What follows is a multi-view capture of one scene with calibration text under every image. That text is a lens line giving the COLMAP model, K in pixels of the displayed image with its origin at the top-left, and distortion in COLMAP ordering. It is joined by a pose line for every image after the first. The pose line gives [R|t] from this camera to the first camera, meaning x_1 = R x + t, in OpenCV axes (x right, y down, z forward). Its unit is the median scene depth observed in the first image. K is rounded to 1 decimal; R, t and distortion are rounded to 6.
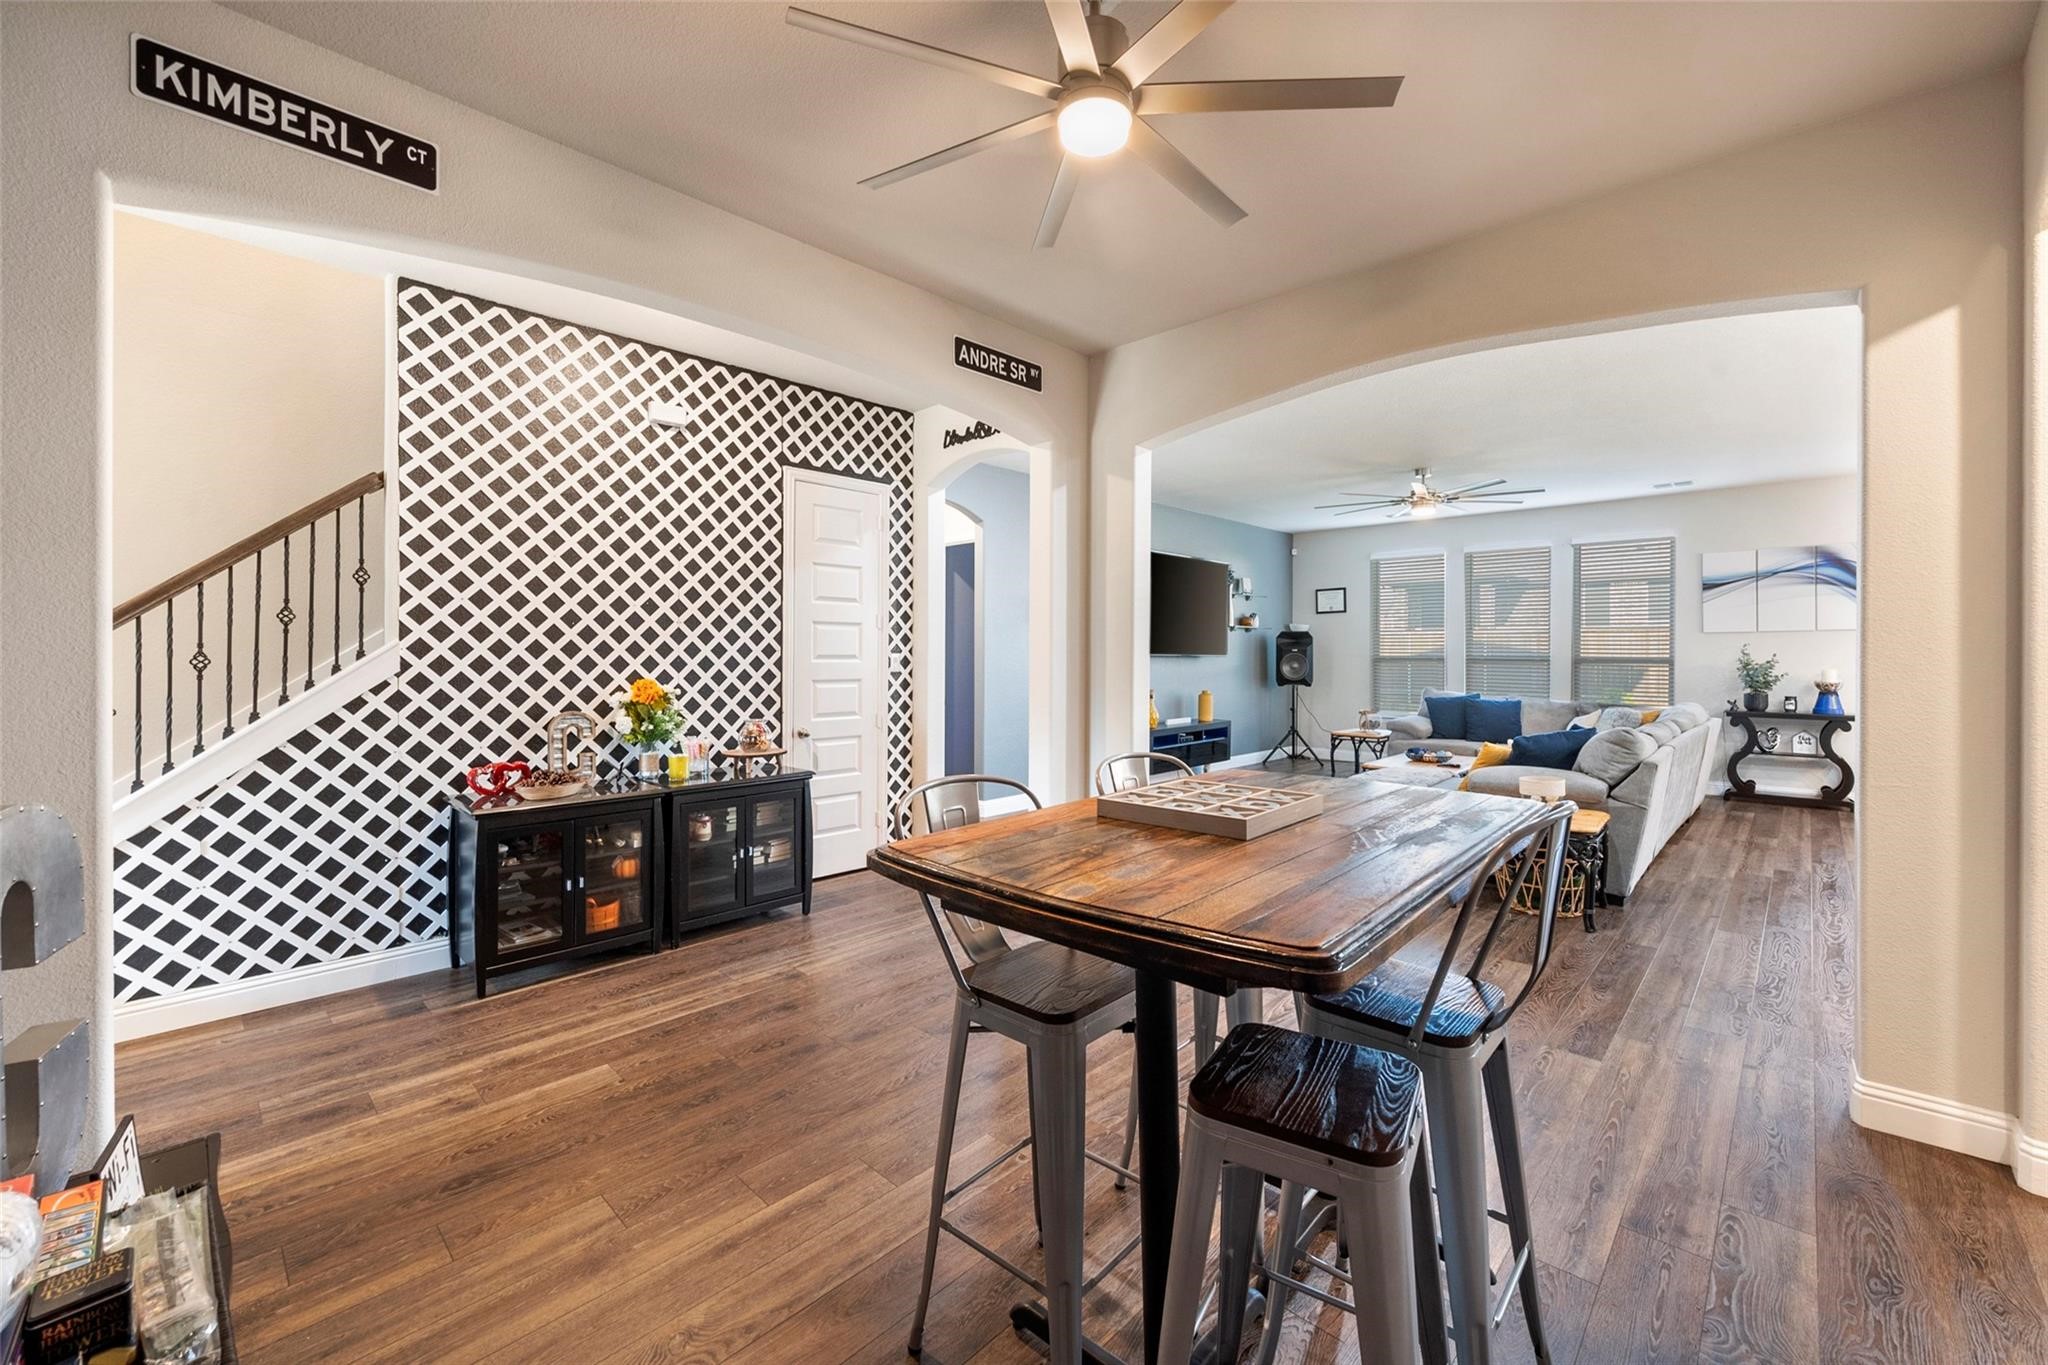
lens RADIAL K [[833.8, 0, 1030.2], [0, 833.8, 663.4], [0, 0, 1]] dist [0.001927, 0.000614]
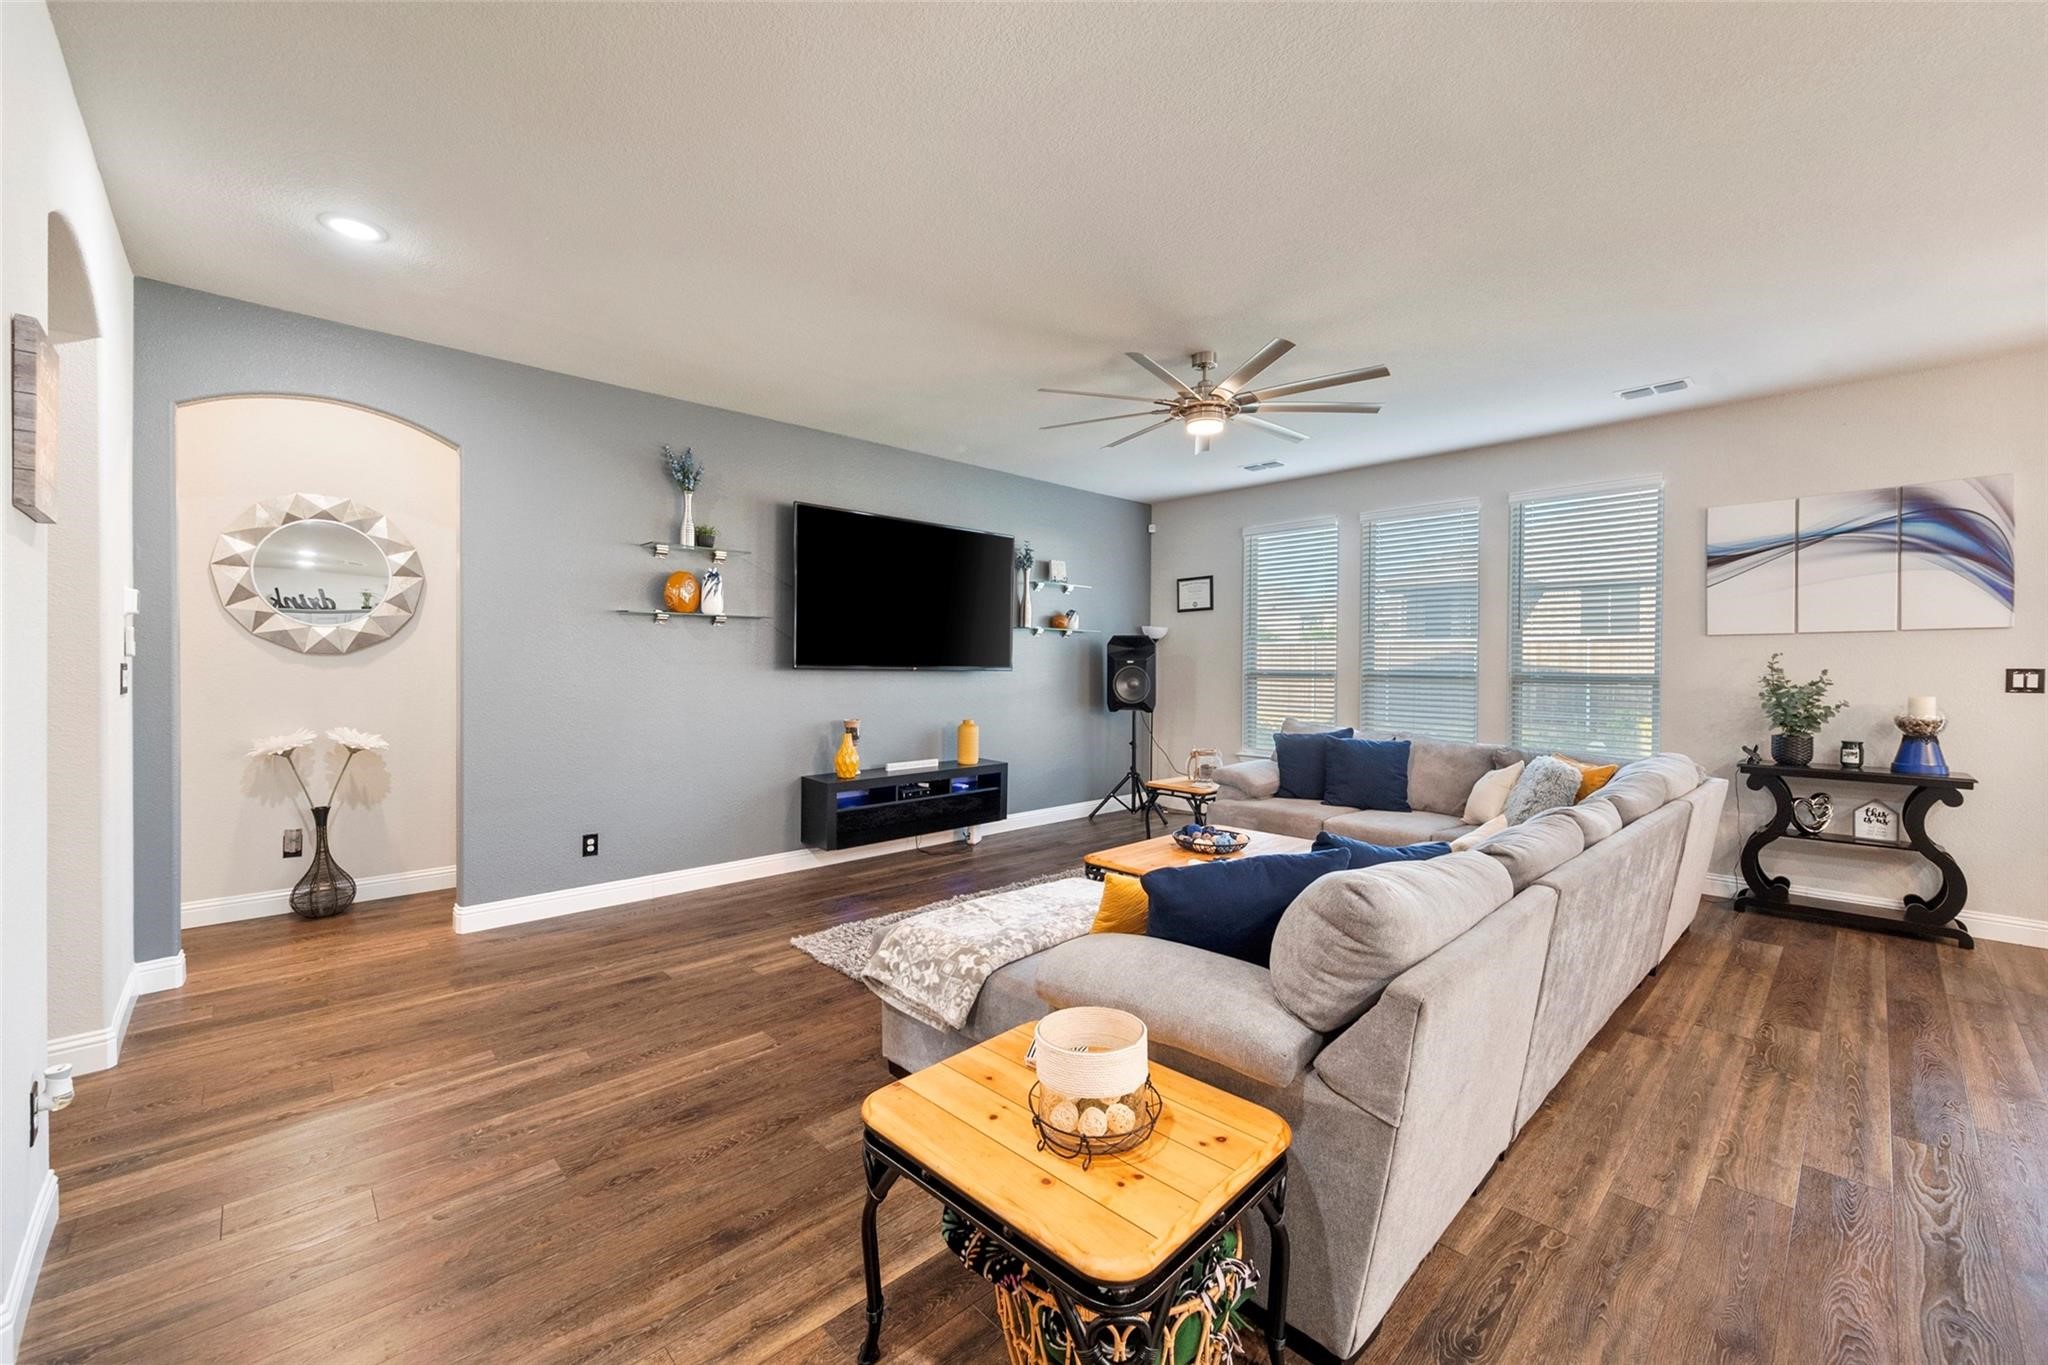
lens RADIAL K [[833.8, 0, 1017.4], [0, 833.8, 682.9], [0, 0, 1]] dist [0.001927, 0.000614]
pose [[0.998732, 0.003552, -0.050220, 0.341977], [-0.003054, 0.999945, 0.009998, -0.005987], [0.050253, -0.009832, 0.998688, 0.371687]]
